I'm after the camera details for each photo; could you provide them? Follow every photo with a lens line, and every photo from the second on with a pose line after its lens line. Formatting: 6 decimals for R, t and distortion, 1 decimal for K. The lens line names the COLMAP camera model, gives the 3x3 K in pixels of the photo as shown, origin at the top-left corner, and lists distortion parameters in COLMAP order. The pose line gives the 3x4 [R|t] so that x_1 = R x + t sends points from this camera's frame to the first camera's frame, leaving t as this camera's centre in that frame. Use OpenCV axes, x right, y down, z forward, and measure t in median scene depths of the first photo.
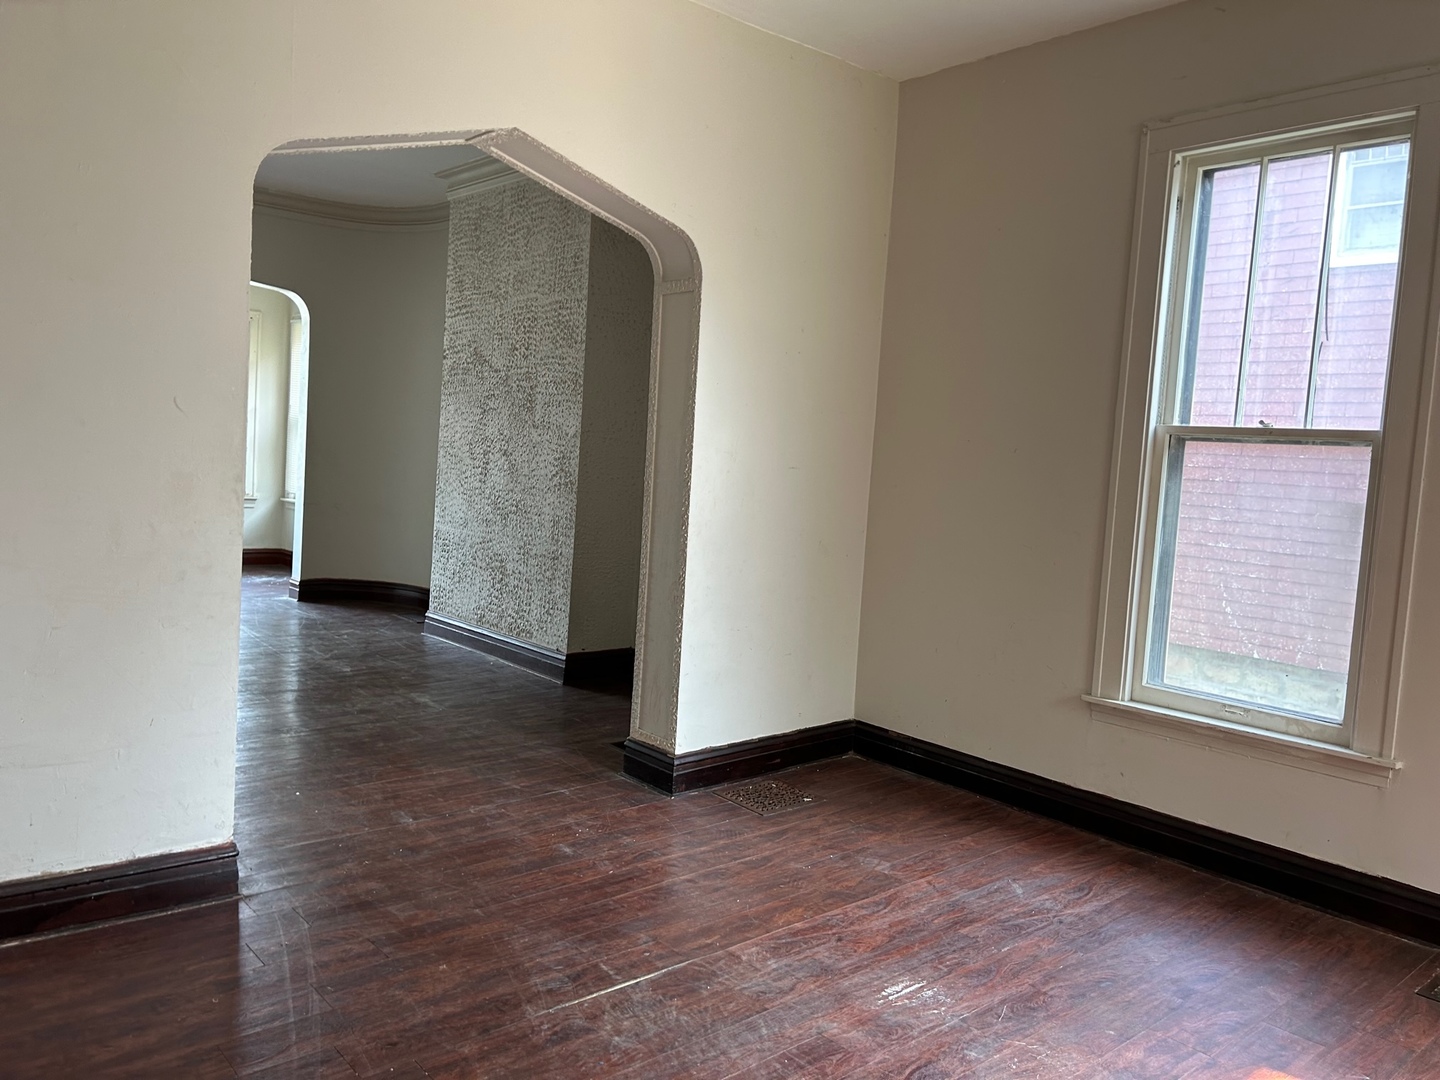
lens RADIAL K [[1078.9, 0, 714.0], [0, 1078.9, 526.6], [0, 0, 1]] dist [0.030655, -0.037693]
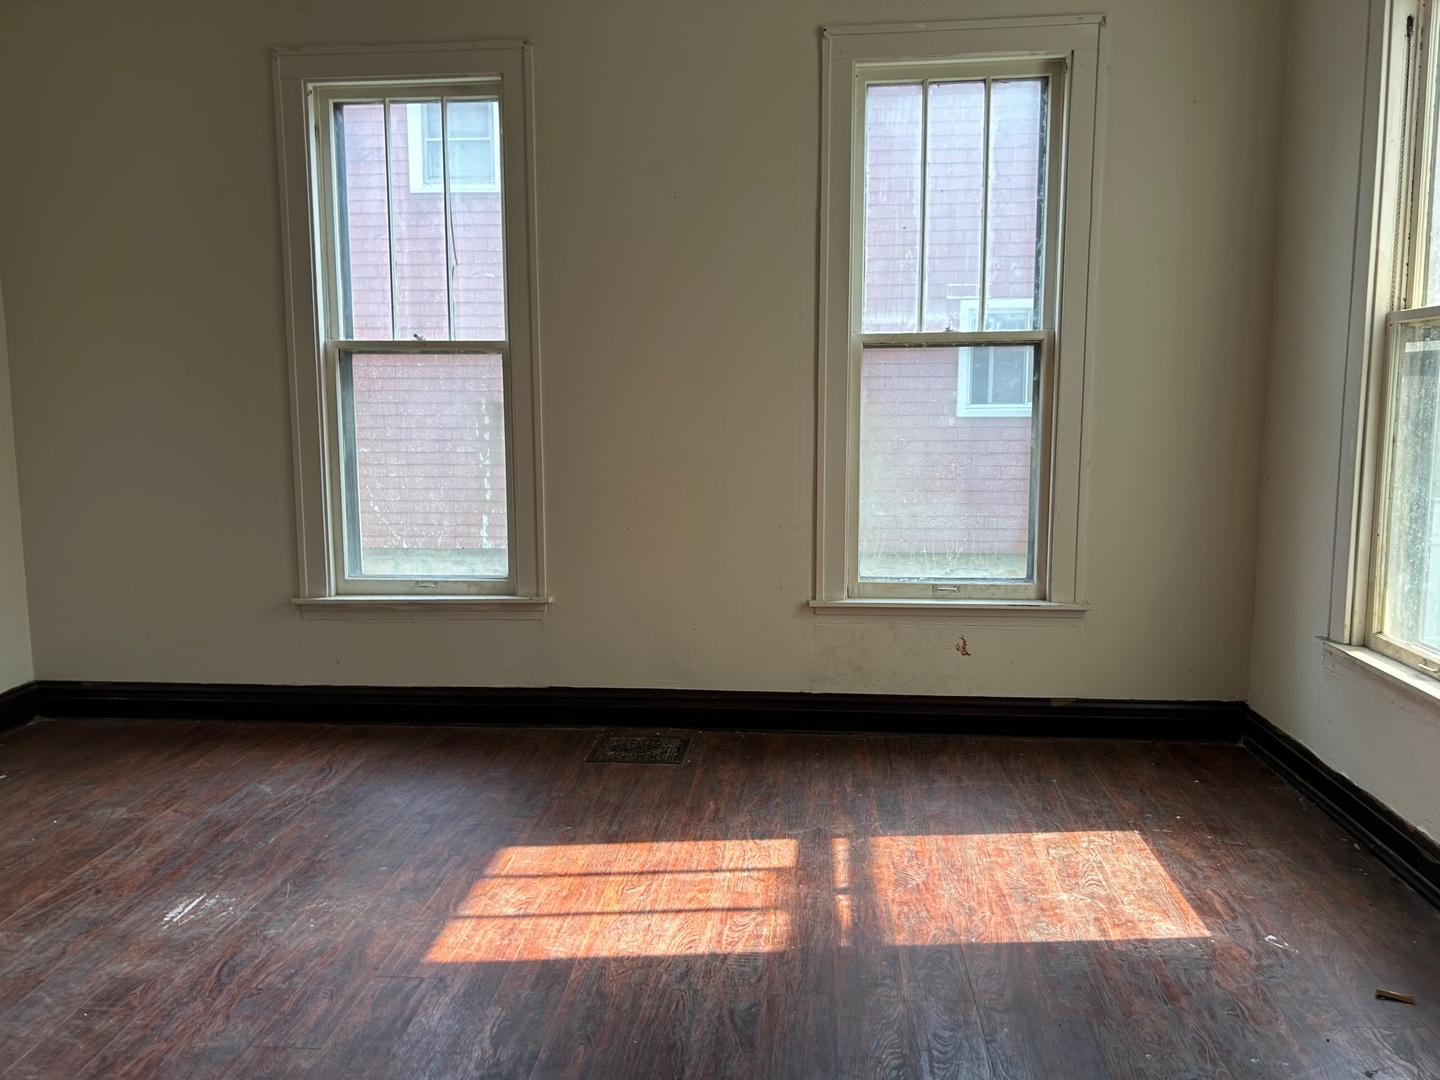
lens RADIAL K [[1078.9, 0, 721.2], [0, 1078.9, 537.2], [0, 0, 1]] dist [0.030655, -0.037693]
pose [[0.706775, -0.156540, 0.689902, -0.099398], [0.095539, 0.987398, 0.126167, 0.001783], [-0.700958, -0.023259, 0.712823, -0.060463]]
